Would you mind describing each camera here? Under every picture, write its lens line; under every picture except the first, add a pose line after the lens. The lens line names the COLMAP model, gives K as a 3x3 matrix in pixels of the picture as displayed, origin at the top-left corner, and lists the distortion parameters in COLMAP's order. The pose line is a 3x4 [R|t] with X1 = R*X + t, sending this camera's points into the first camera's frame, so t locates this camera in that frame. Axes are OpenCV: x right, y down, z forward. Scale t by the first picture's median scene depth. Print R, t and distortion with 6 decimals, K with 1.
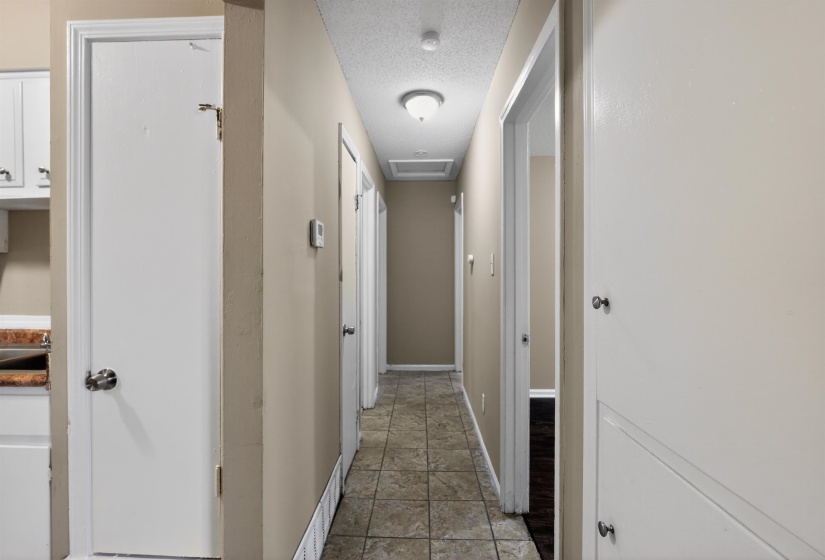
lens RADIAL K [[375.0, 0, 410.1], [0, 375.0, 276.2], [0, 0, 1]] dist [-0.014623, 0.001059]
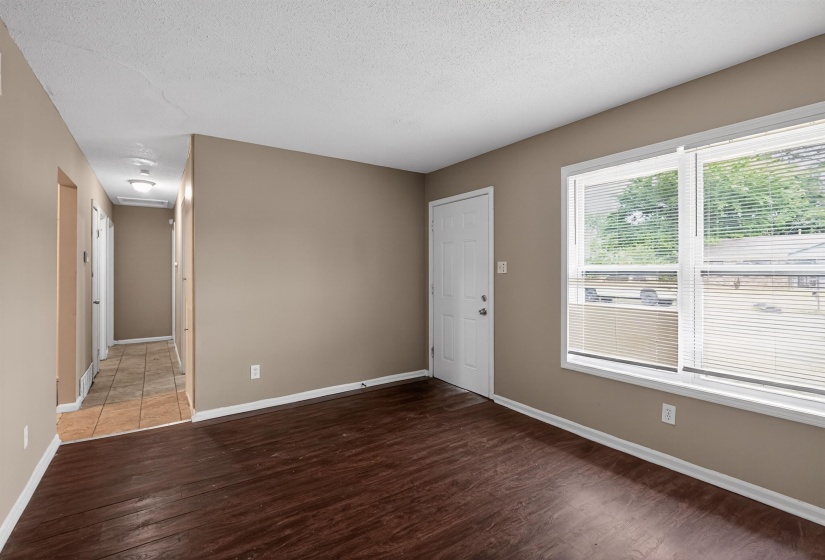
lens RADIAL K [[375.0, 0, 410.1], [0, 375.0, 276.2], [0, 0, 1]] dist [-0.014623, 0.001059]
pose [[0.805972, 0.000721, 0.591953, 0.012293], [-0.001525, 0.999998, 0.000859, 0.004703], [-0.591951, -0.001595, 0.805972, -1.530015]]
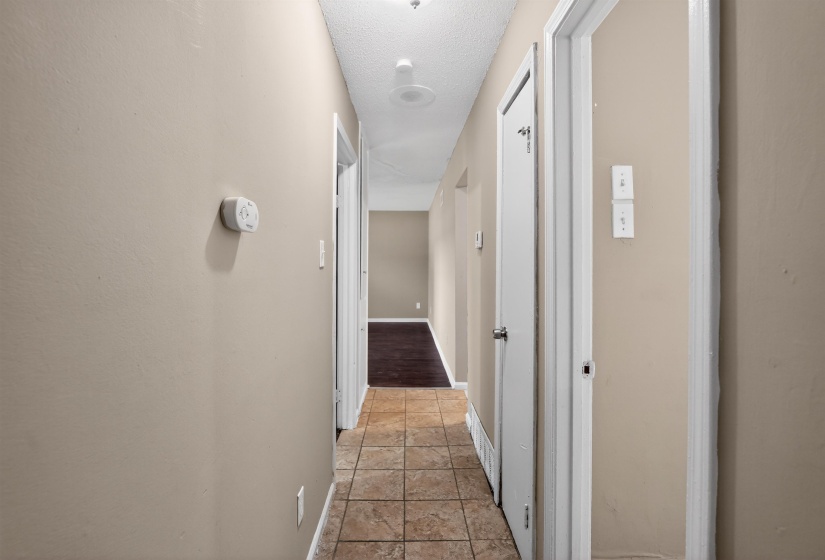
lens RADIAL K [[375.0, 0, 410.1], [0, 375.0, 276.2], [0, 0, 1]] dist [-0.014623, 0.001059]
pose [[-0.998983, 0.003517, -0.044942, 0.070097], [0.001966, 0.999403, 0.034503, -0.012971], [0.045037, 0.034380, -0.998394, 1.776461]]
